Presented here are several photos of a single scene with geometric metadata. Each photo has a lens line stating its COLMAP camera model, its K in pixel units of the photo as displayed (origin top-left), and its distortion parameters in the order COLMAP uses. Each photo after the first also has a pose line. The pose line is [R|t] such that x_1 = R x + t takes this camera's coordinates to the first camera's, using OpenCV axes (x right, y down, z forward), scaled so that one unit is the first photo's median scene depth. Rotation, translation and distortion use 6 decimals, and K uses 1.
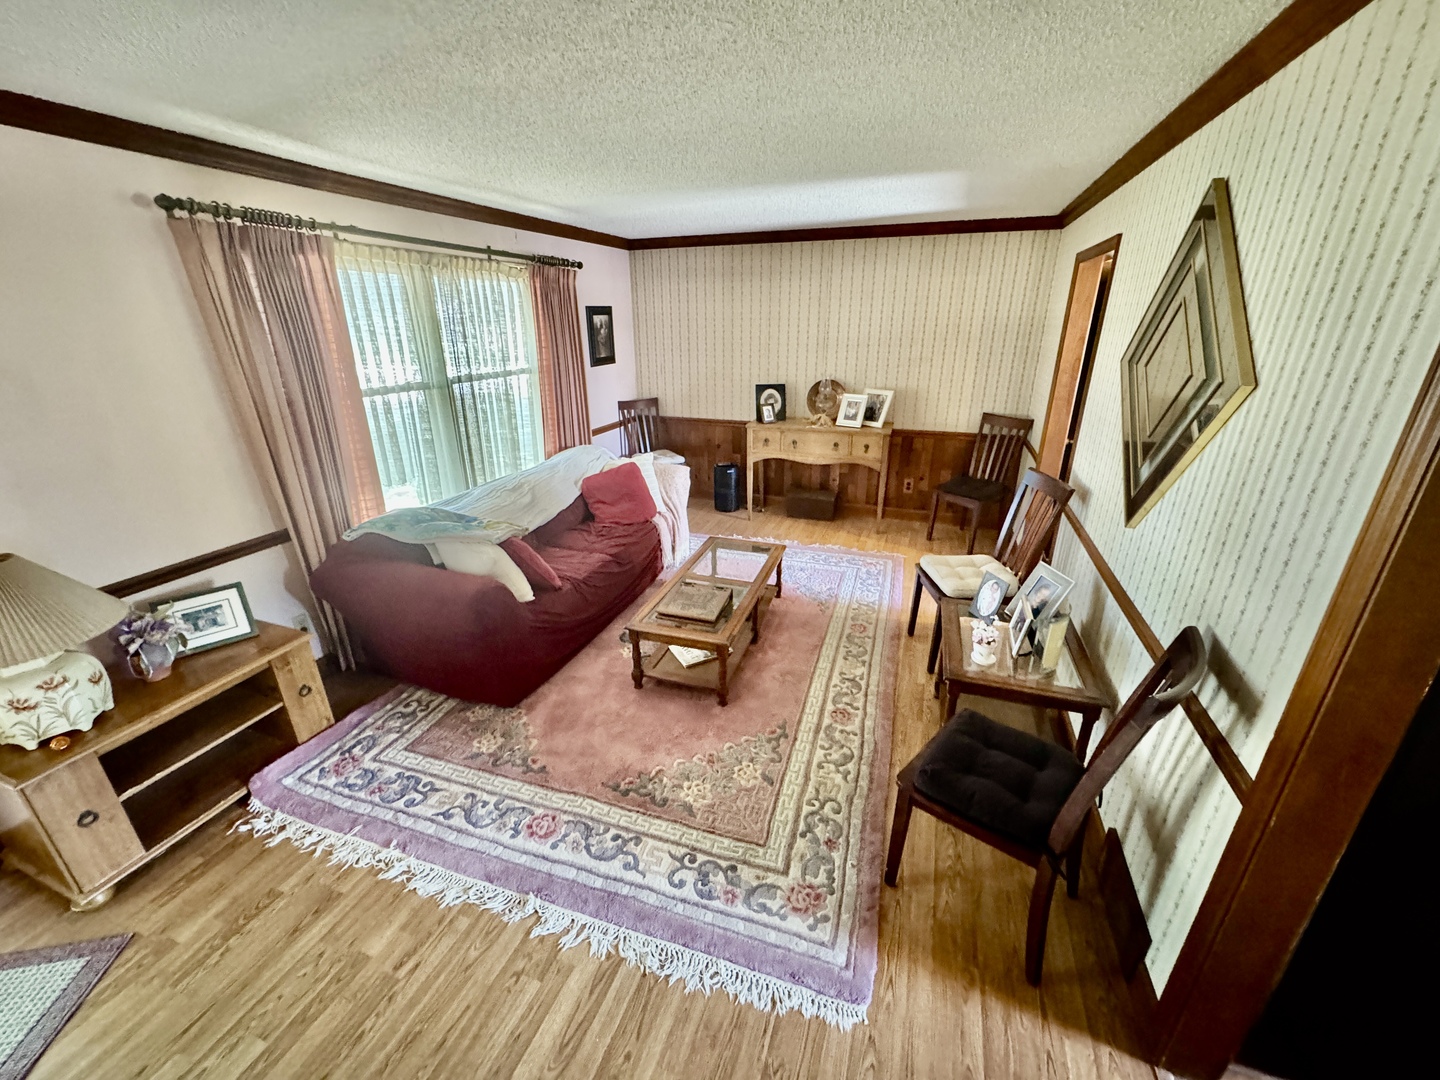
lens RADIAL K [[576.6, 0, 719.2], [0, 576.6, 540.2], [0, 0, 1]] dist [-0.002294, 0.000457]
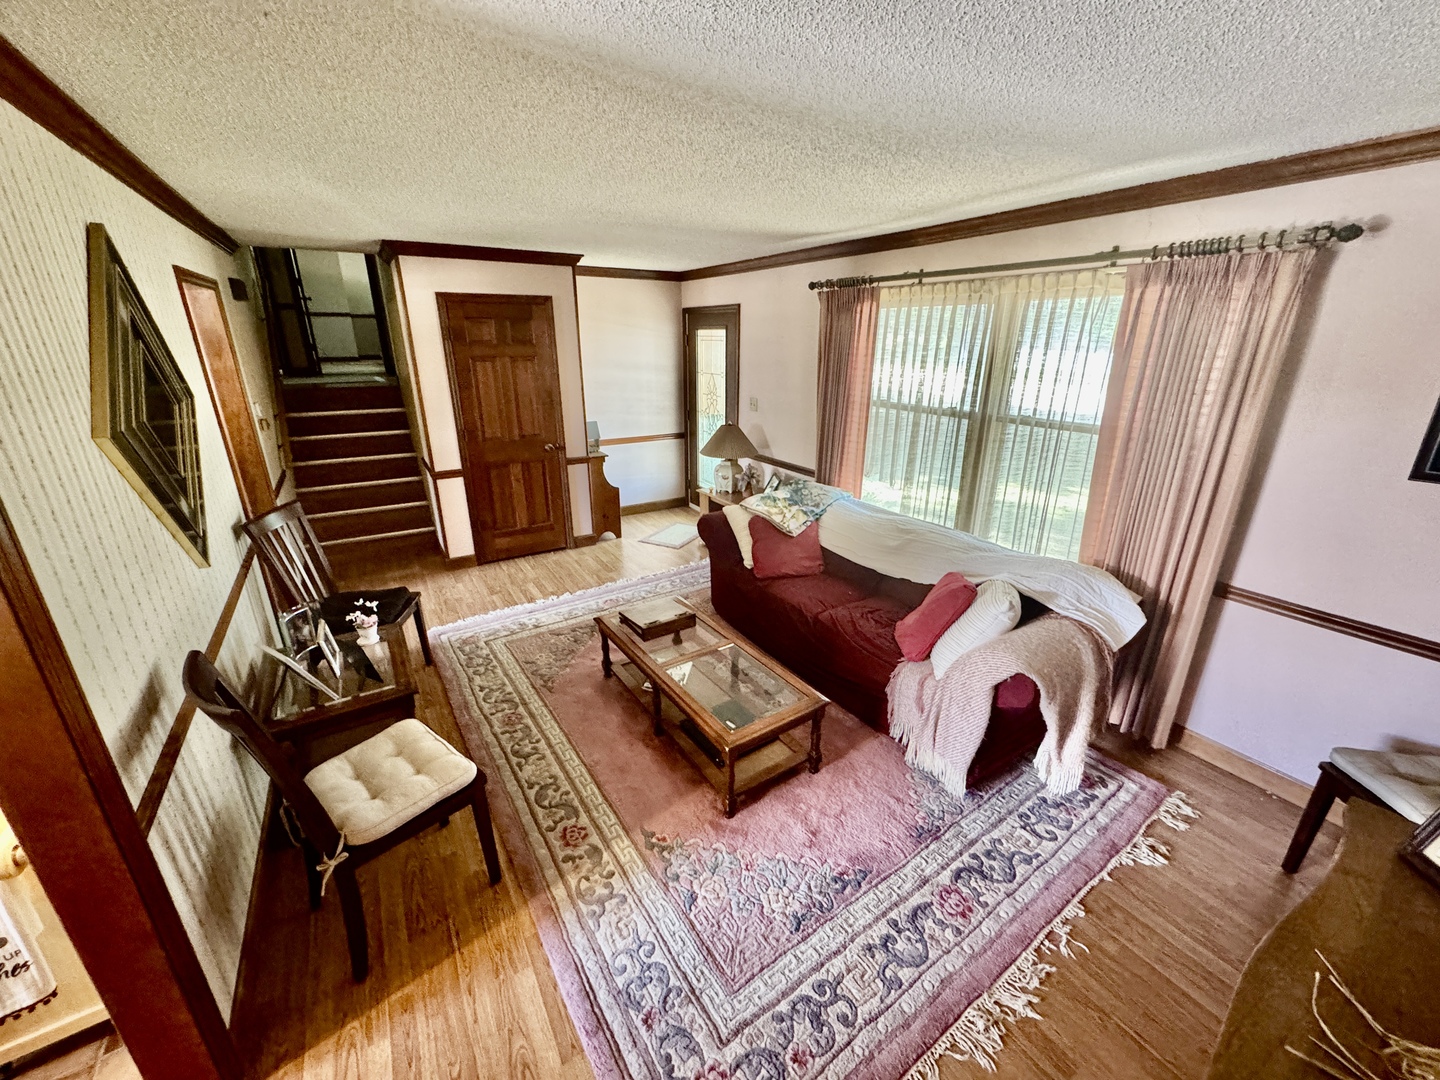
lens RADIAL K [[576.6, 0, 713.7], [0, 576.6, 547.3], [0, 0, 1]] dist [-0.002294, 0.000457]
pose [[-0.625072, 0.259623, -0.736126, 0.648811], [-0.281953, 0.804294, 0.523082, -0.579989], [0.727866, 0.534516, -0.429540, 1.490268]]
